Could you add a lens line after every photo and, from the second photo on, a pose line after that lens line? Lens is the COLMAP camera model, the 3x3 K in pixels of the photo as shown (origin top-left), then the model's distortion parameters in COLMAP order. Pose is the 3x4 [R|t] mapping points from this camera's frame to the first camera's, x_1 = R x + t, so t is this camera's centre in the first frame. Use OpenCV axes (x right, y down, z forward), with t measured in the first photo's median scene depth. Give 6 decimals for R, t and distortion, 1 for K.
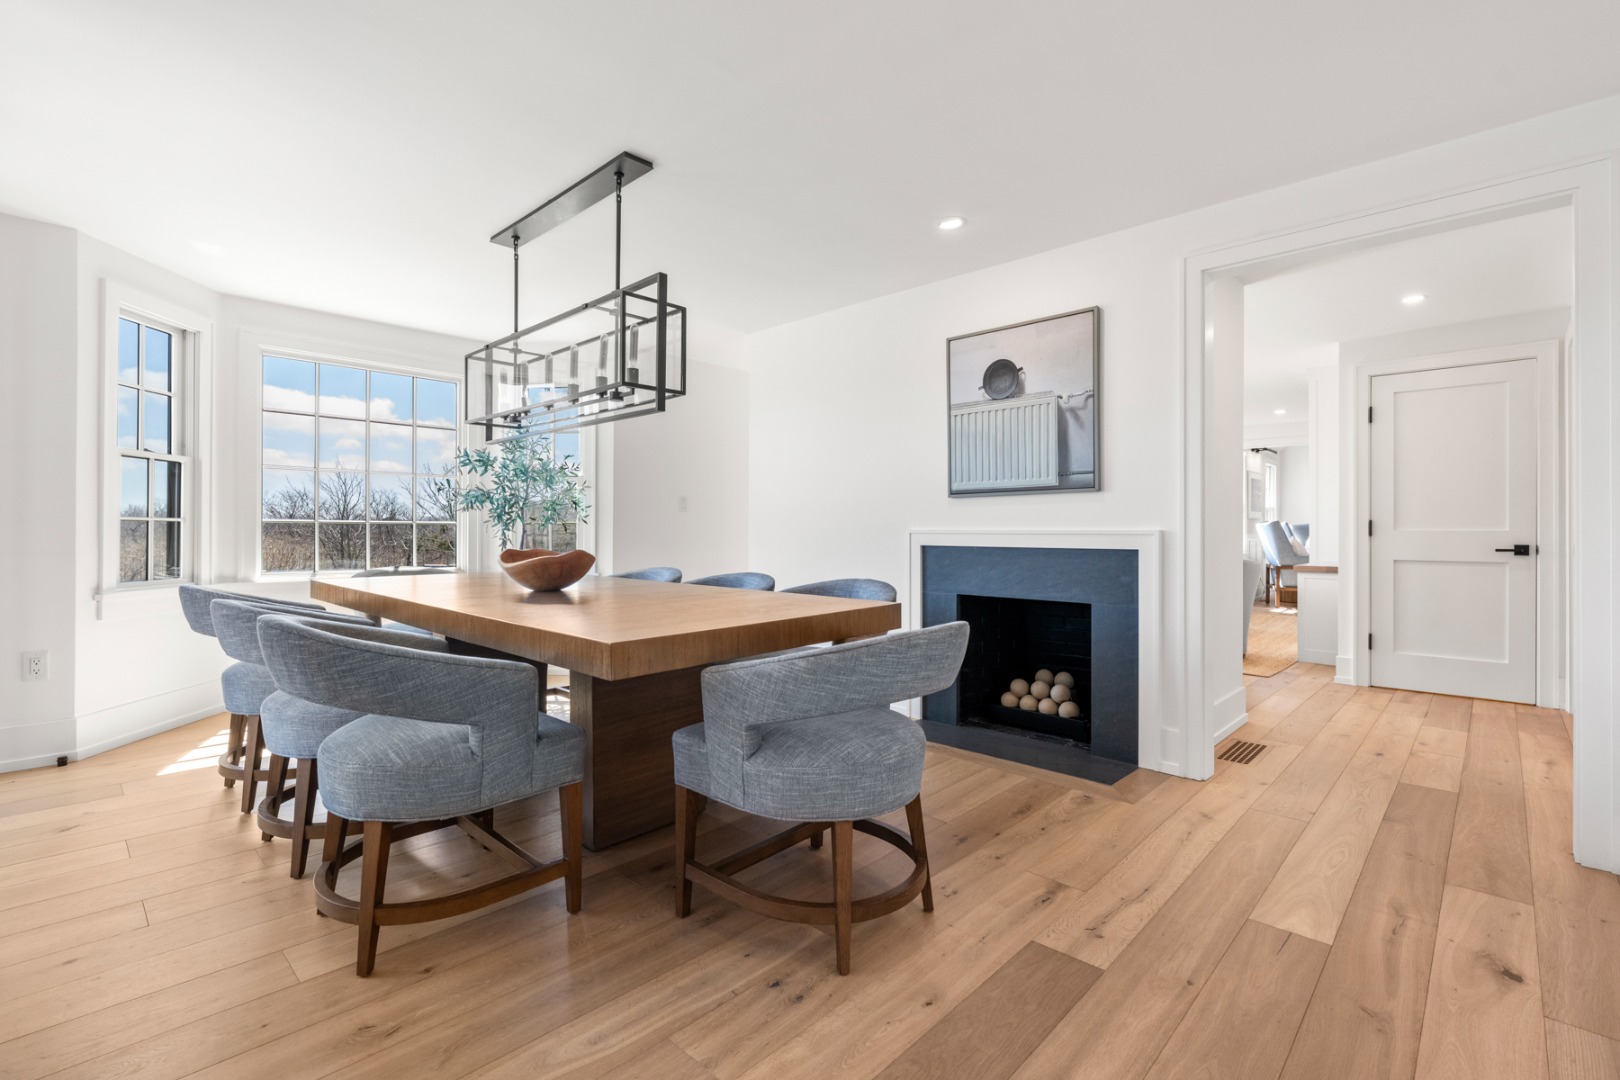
lens RADIAL K [[738.8, 0, 808.7], [0, 738.8, 529.4], [0, 0, 1]] dist [0.002398, -0.000389]
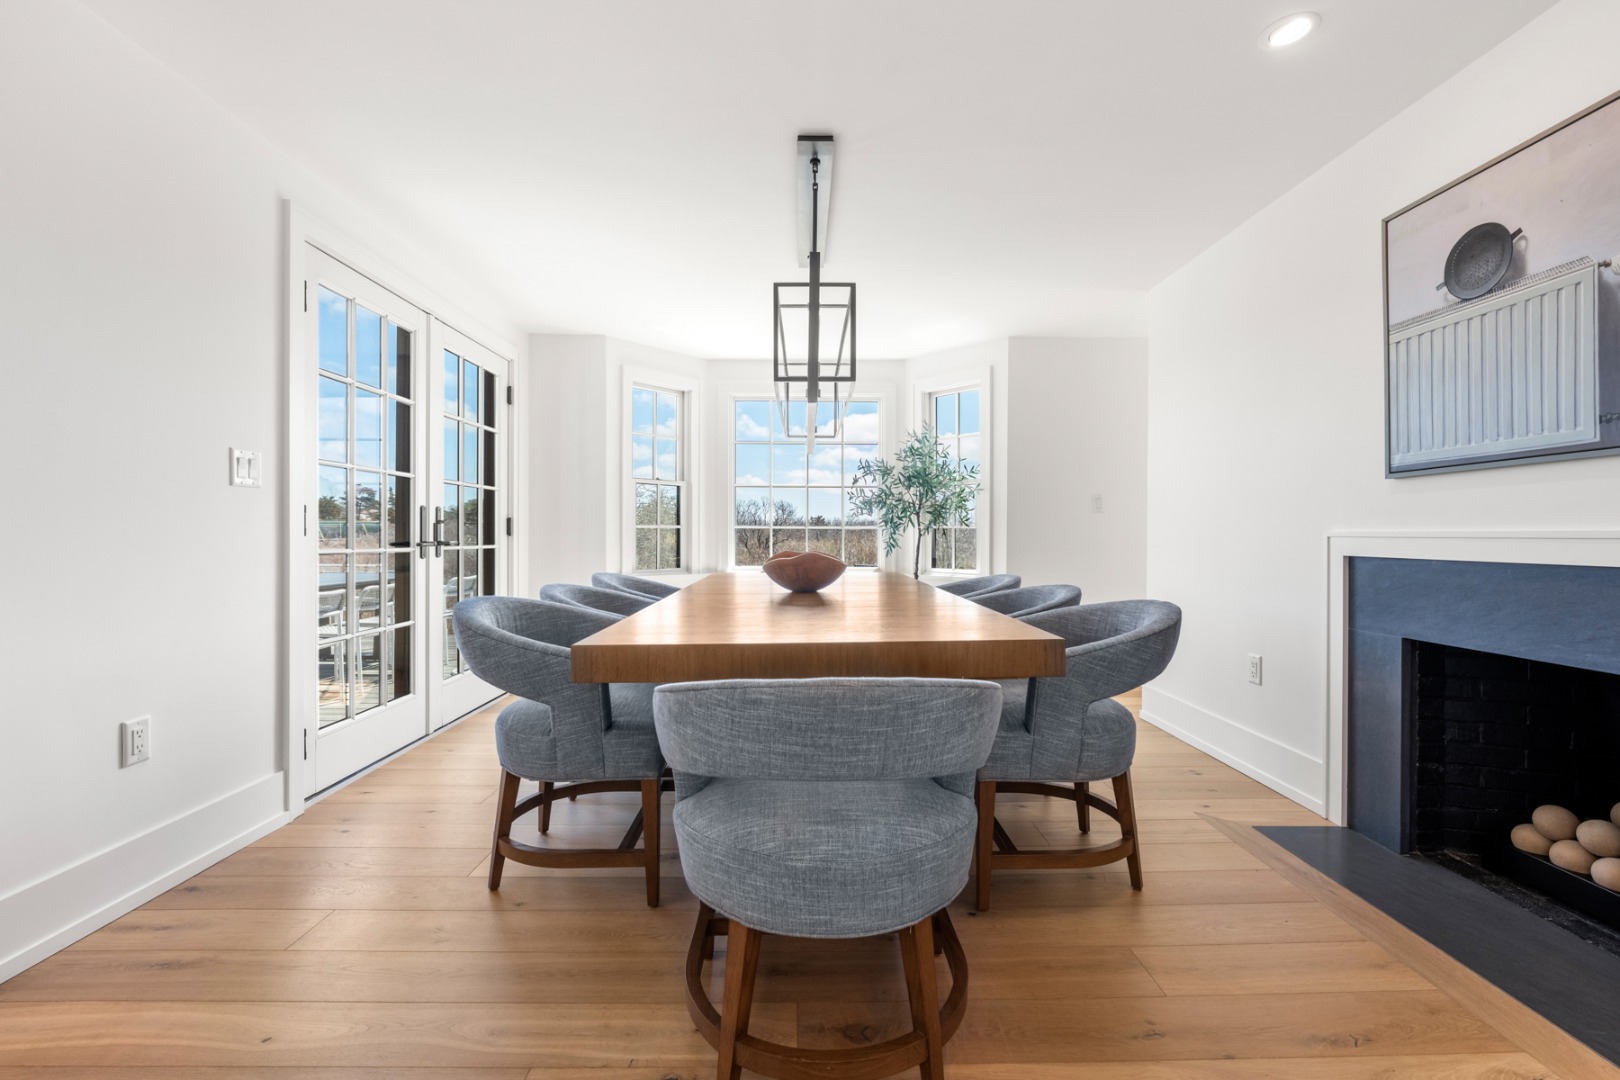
lens RADIAL K [[699.1, 0, 809.2], [0, 699.1, 539.9], [0, 0, 1]] dist [-0.003765, 0.000127]
pose [[0.693178, 0.004836, -0.720751, 0.287451], [0.000882, 0.999971, 0.007557, 0.002911], [0.720766, -0.005874, 0.693153, 0.266907]]
